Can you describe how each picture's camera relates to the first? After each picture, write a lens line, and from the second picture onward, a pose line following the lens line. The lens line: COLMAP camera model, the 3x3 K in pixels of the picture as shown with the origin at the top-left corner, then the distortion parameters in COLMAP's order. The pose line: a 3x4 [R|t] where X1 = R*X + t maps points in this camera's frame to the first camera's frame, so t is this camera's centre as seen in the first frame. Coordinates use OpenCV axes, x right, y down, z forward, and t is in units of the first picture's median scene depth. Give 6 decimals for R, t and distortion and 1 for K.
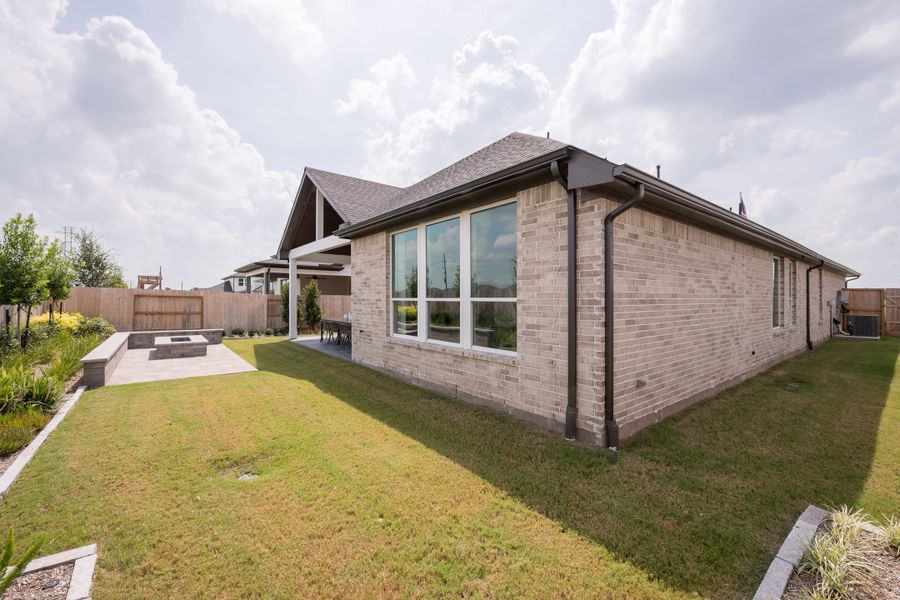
lens RADIAL K [[356.7, 0, 450.0], [0, 356.7, 300.0], [0, 0, 1]] dist [-0.000203, -0.000011]
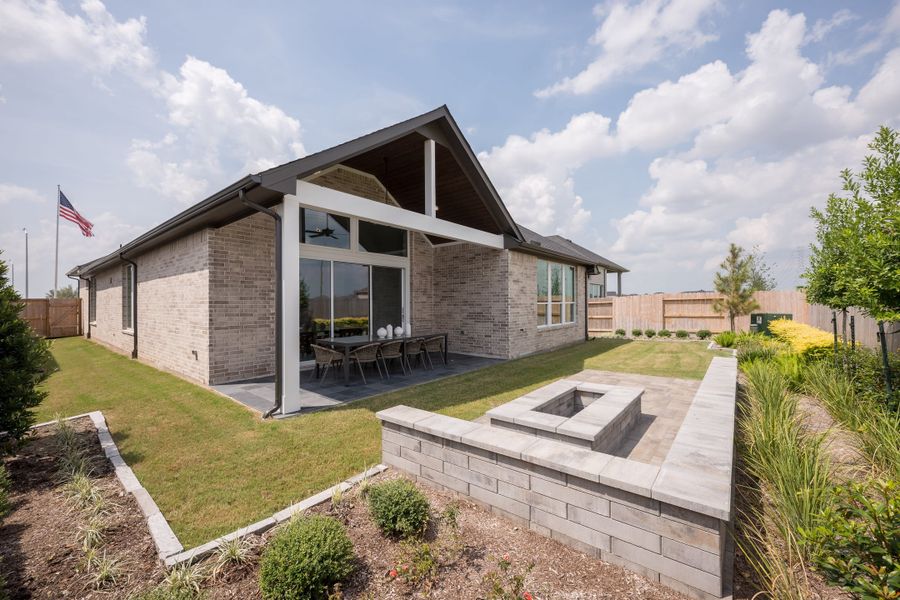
lens RADIAL K [[356.7, 0, 450.0], [0, 356.7, 300.0], [0, 0, 1]] dist [-0.000203, -0.000011]
pose [[-0.218093, 0.008900, 0.975887, -1.564351], [0.007741, 0.999943, -0.007389, -0.007778], [-0.975897, 0.005943, -0.218149, 1.702387]]
